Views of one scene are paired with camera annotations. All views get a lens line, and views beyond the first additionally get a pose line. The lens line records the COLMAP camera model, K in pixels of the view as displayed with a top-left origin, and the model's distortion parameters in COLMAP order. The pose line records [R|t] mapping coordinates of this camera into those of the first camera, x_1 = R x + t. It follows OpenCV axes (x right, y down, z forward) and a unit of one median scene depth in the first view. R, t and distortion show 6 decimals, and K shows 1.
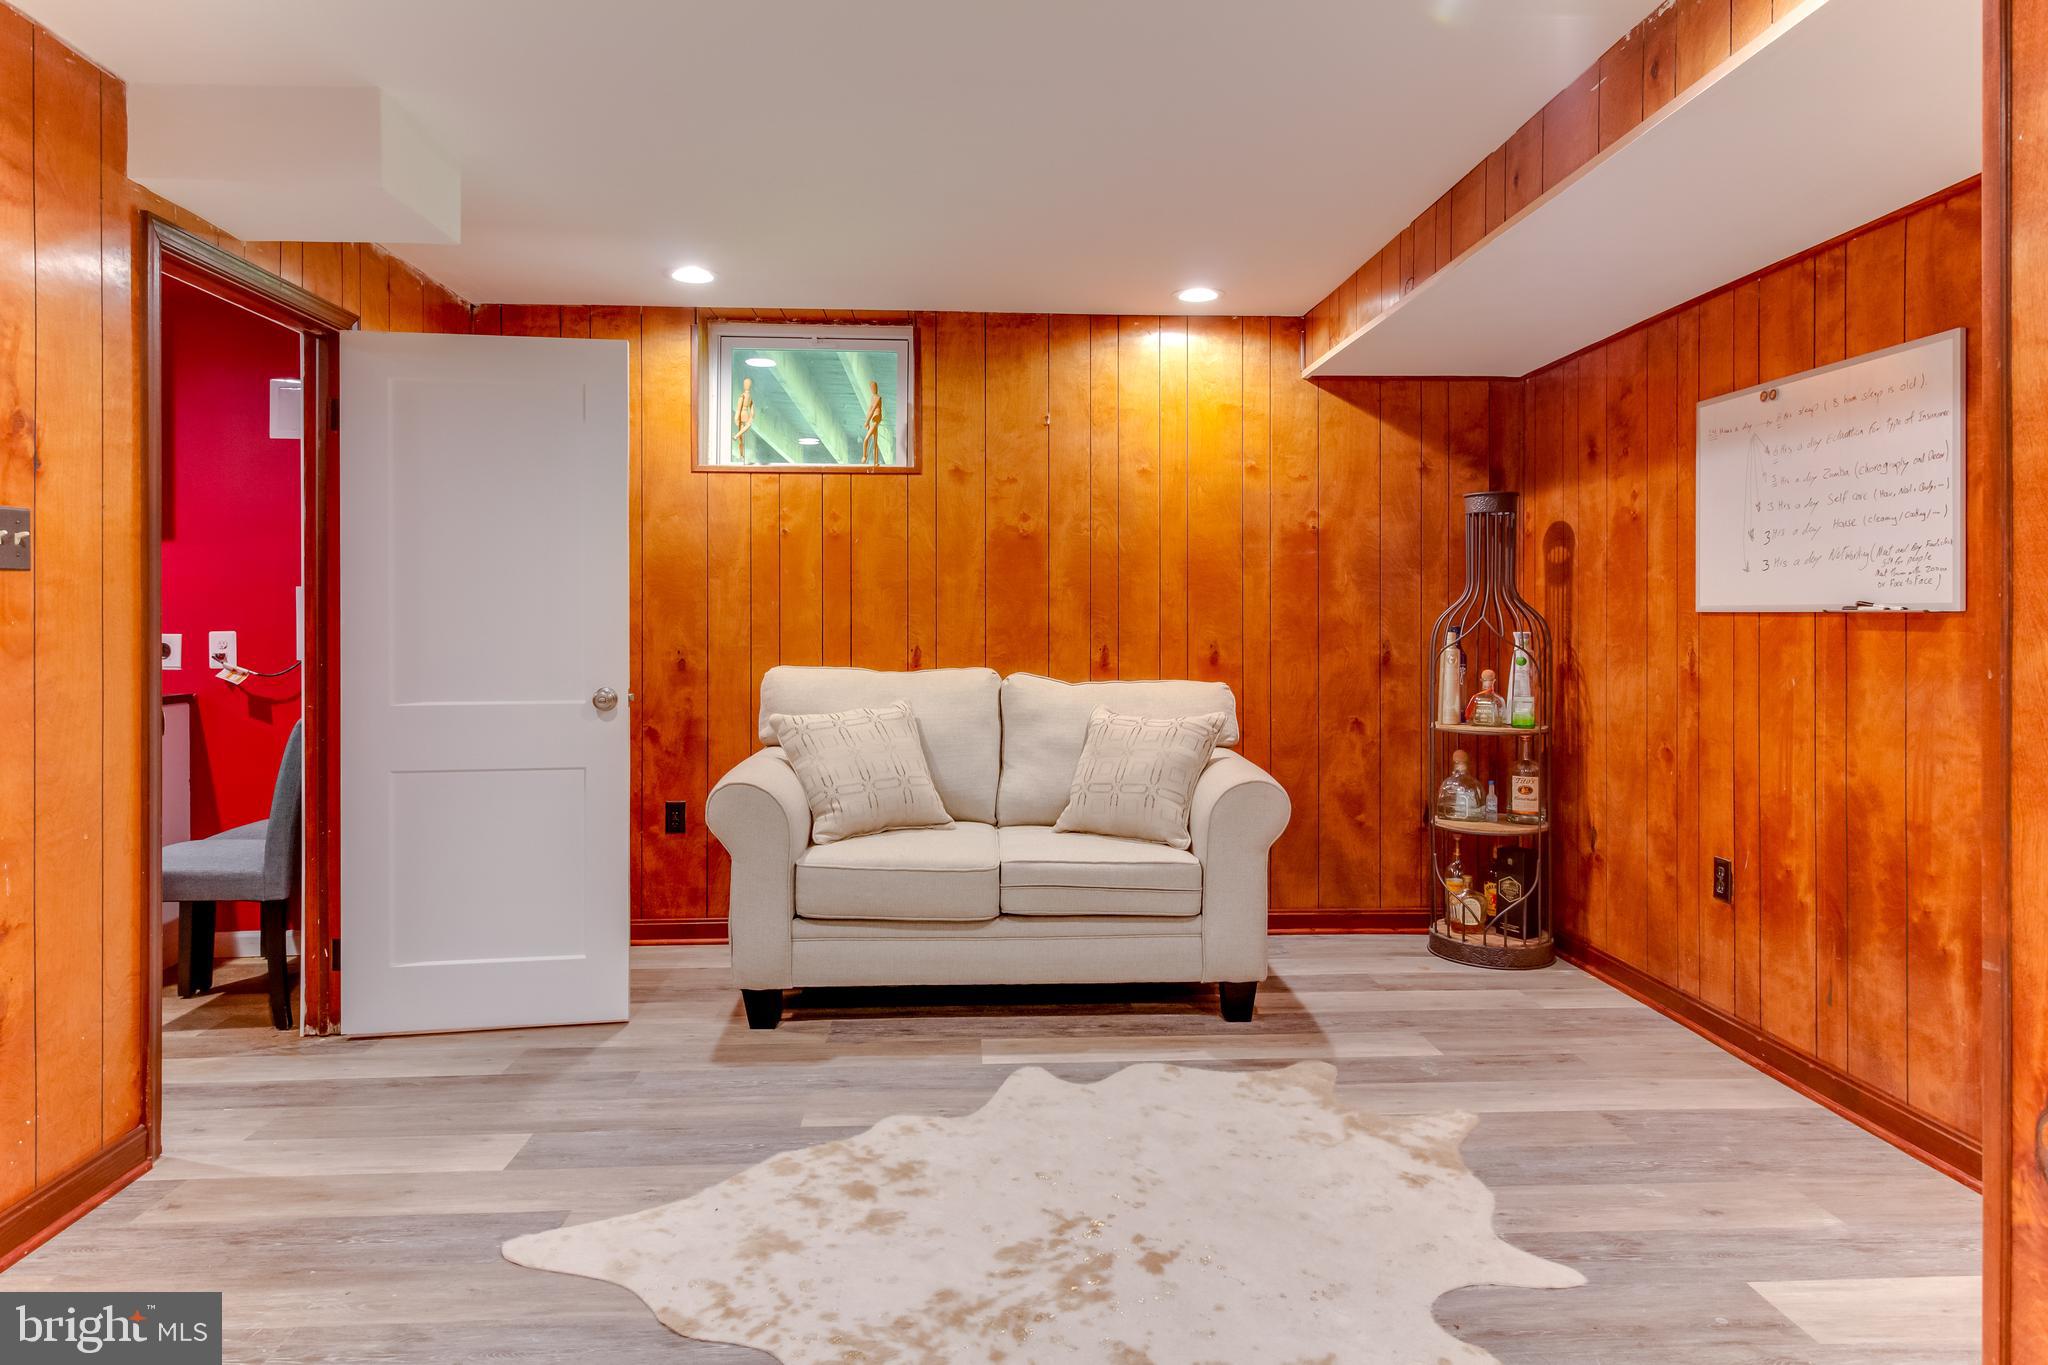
lens RADIAL K [[1202.1, 0, 1020.8], [0, 1202.1, 631.1], [0, 0, 1]] dist [0.012993, -0.009291]
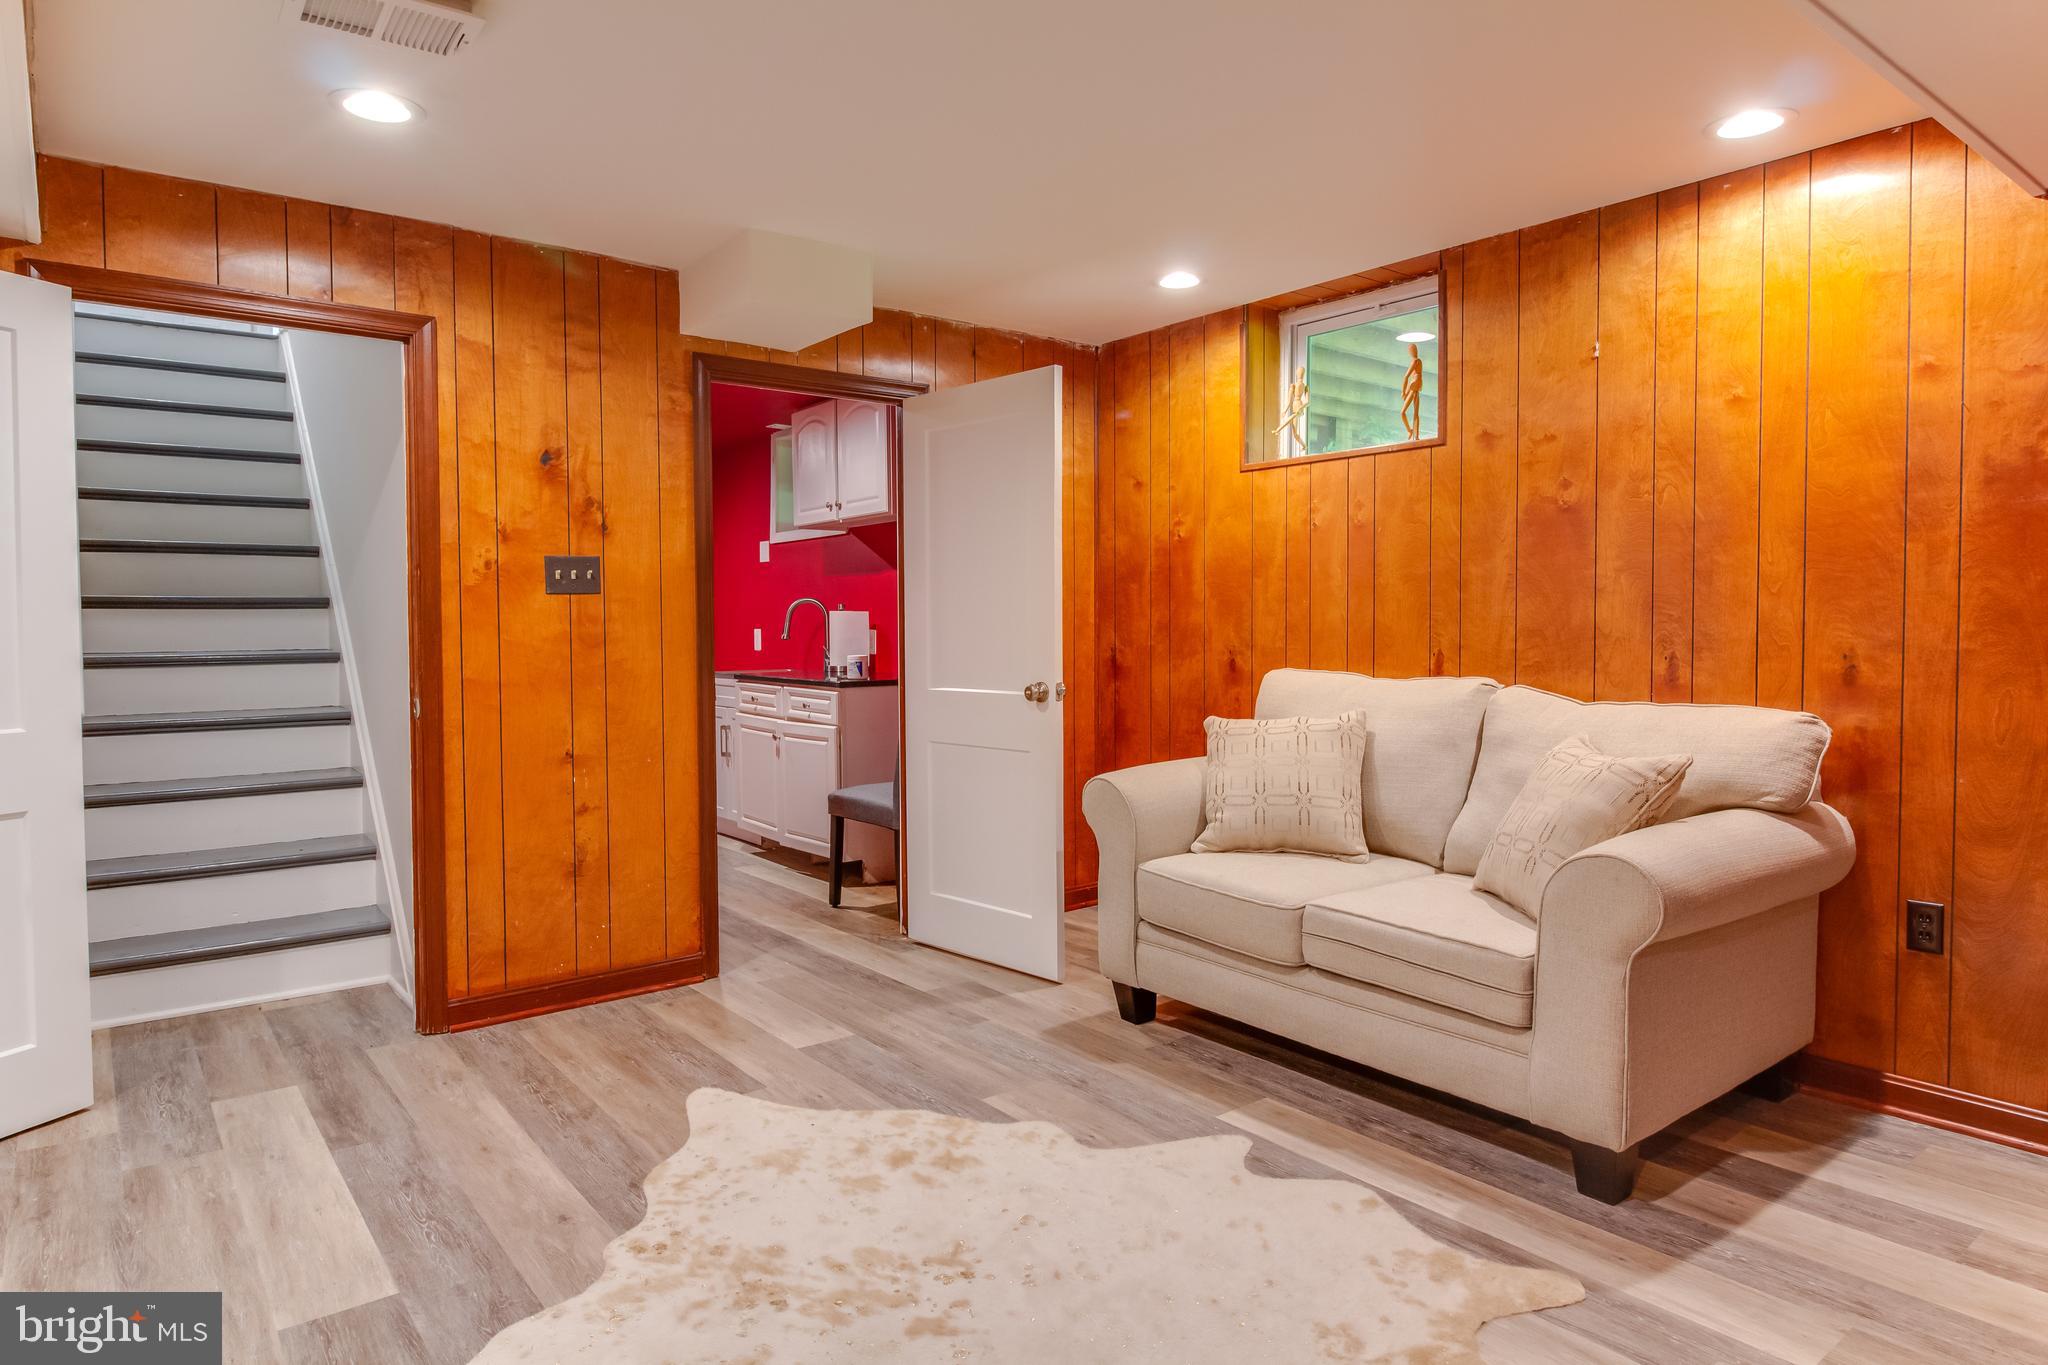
lens RADIAL K [[1202.1, 0, 1020.8], [0, 1202.1, 669.6], [0, 0, 1]] dist [0.012993, -0.009291]
pose [[0.576998, 0.029141, -0.816225, 0.553045], [-0.001347, 0.999396, 0.034728, -0.003135], [0.816744, -0.018938, 0.576689, 0.339704]]
